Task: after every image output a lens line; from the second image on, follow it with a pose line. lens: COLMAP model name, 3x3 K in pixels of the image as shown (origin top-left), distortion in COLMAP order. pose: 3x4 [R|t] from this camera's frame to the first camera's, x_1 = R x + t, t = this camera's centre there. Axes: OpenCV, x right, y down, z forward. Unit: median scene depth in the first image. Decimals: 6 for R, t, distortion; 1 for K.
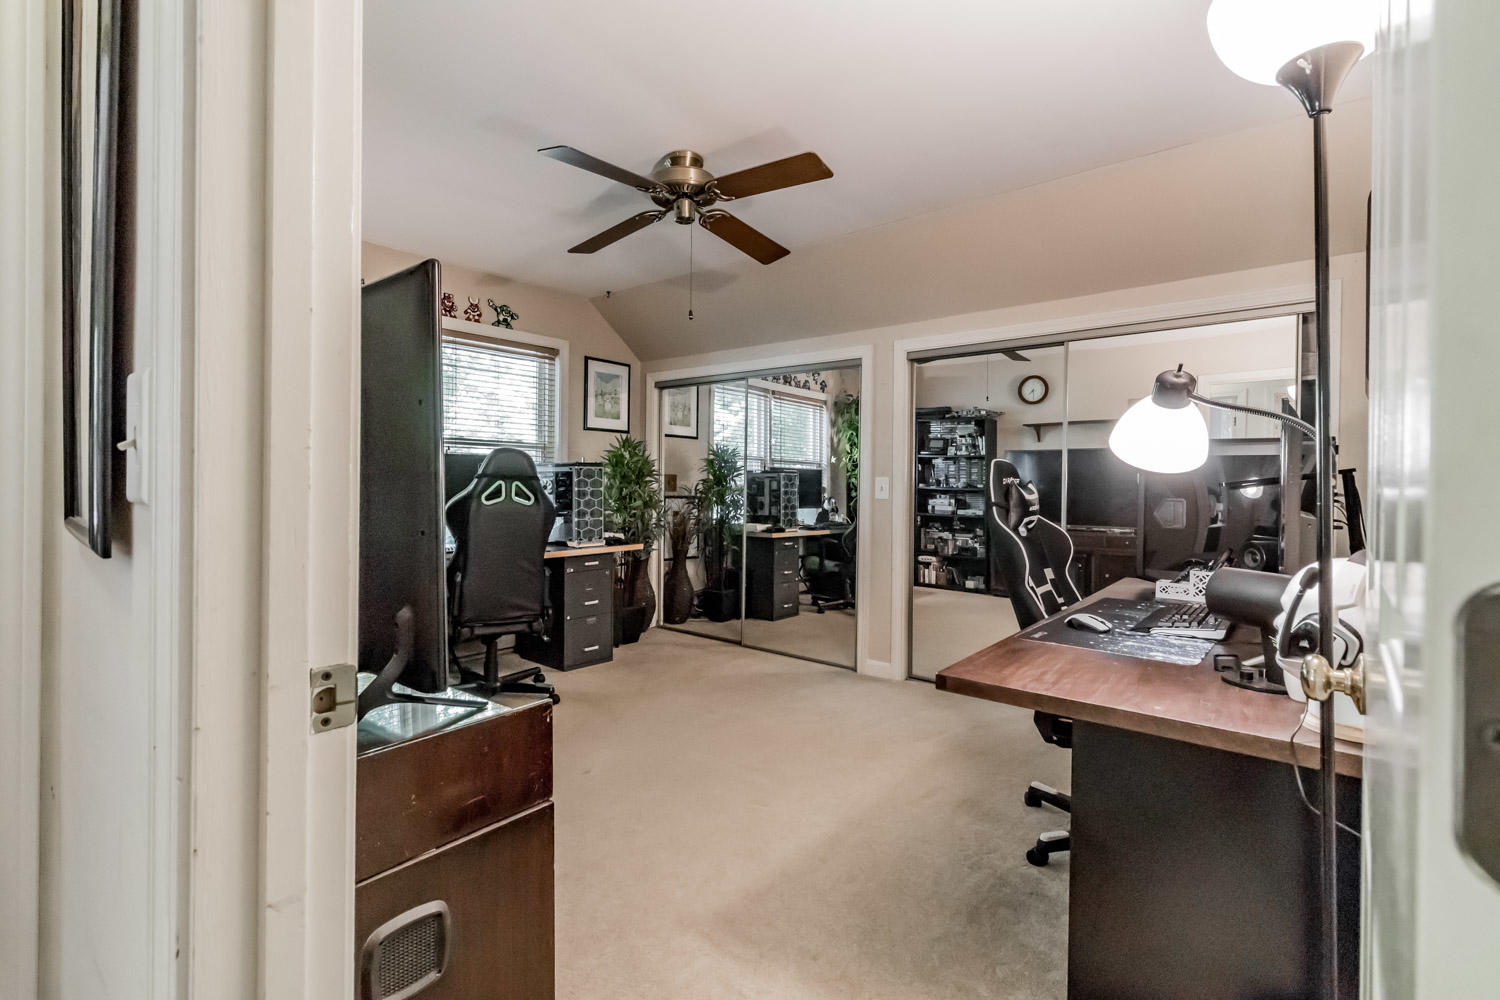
lens RADIAL K [[702.0, 0, 740.0], [0, 702.0, 485.2], [0, 0, 1]] dist [0.001179, 0.000572]
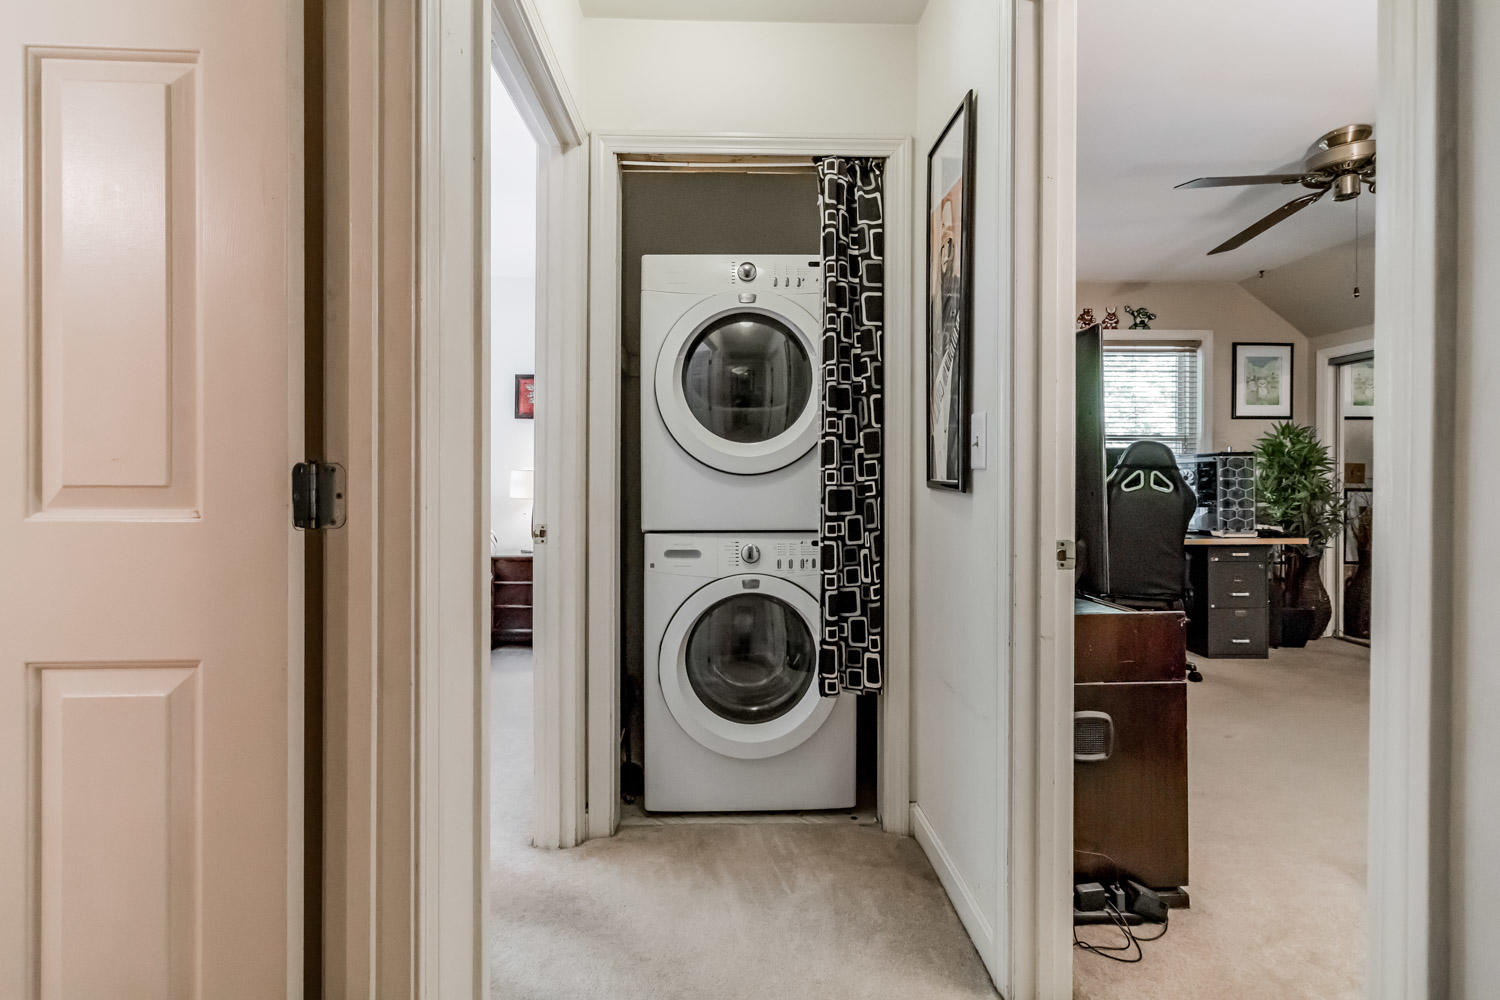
lens RADIAL K [[702.0, 0, 734.6], [0, 702.0, 485.3], [0, 0, 1]] dist [0.001179, 0.000572]
pose [[0.662705, -0.004006, -0.748869, 0.055839], [0.004912, 0.999987, -0.001002, 0.011935], [0.748864, -0.003014, 0.662717, -0.179817]]
